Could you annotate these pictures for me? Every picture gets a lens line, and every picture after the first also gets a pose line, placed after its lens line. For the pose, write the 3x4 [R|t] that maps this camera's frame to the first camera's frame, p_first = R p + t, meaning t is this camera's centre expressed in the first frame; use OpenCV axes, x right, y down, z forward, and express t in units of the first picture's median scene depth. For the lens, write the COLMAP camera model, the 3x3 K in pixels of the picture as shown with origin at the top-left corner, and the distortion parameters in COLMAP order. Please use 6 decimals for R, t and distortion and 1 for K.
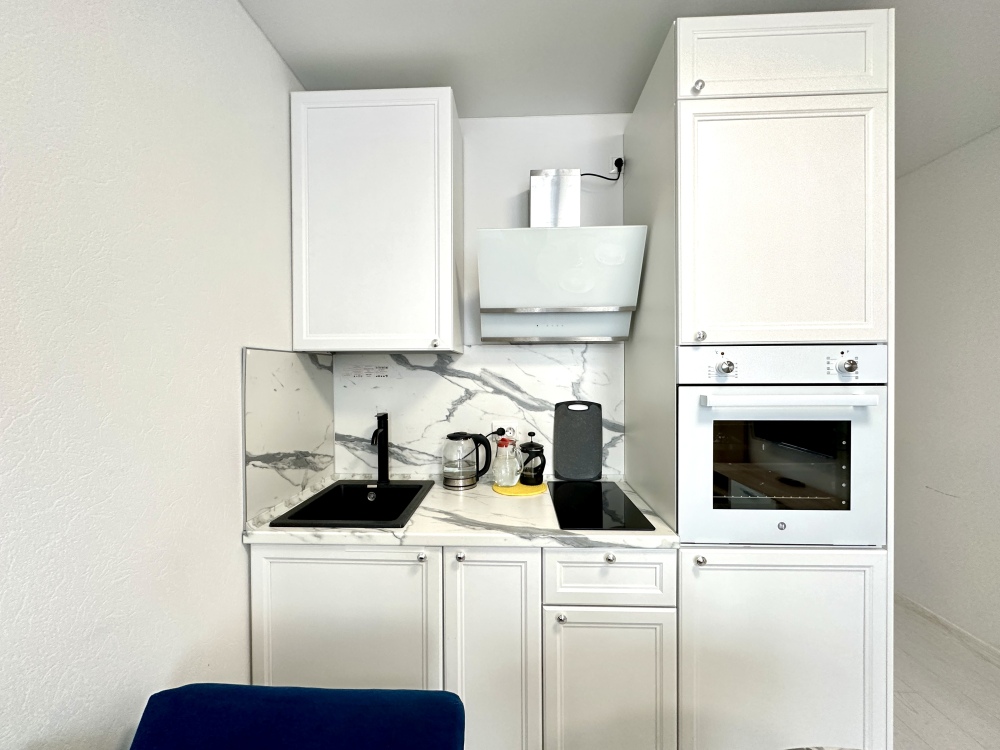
lens RADIAL K [[398.6, 0, 499.8], [0, 398.6, 375.7], [0, 0, 1]] dist [-0.001444, 0.000198]
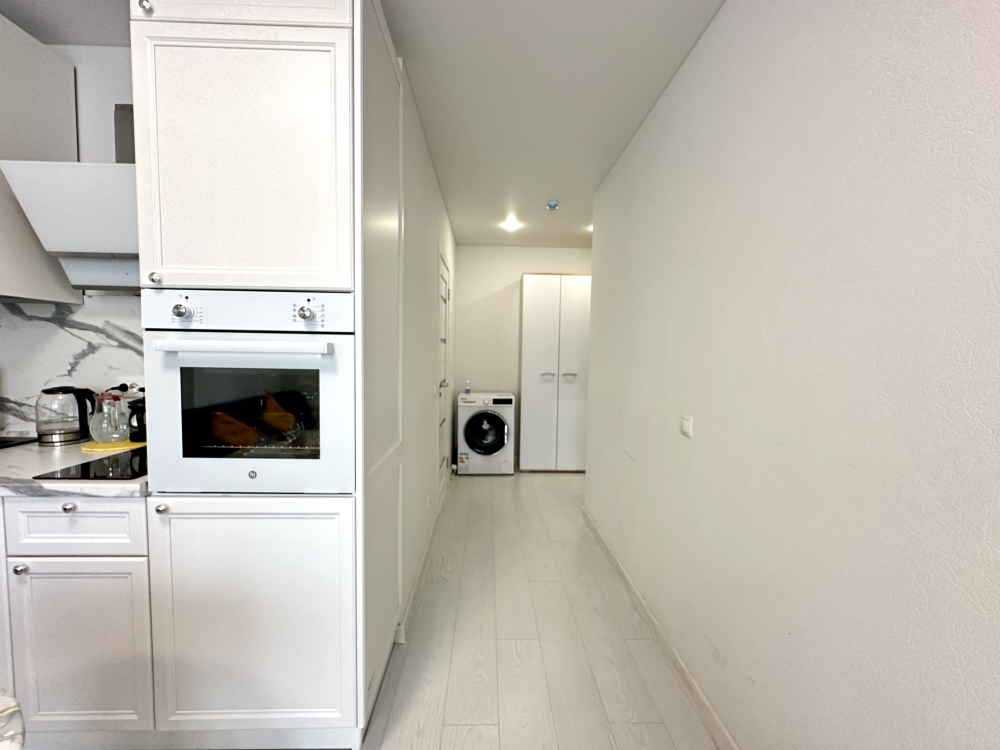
lens RADIAL K [[400.1, 0, 500.0], [0, 400.1, 375.0], [0, 0, 1]] dist [-0.001767, 0.000044]
pose [[0.997147, 0.018254, 0.073240, 0.909697], [-0.021603, 0.998745, 0.045195, 0.052089], [-0.072323, -0.046648, 0.996290, -0.018465]]
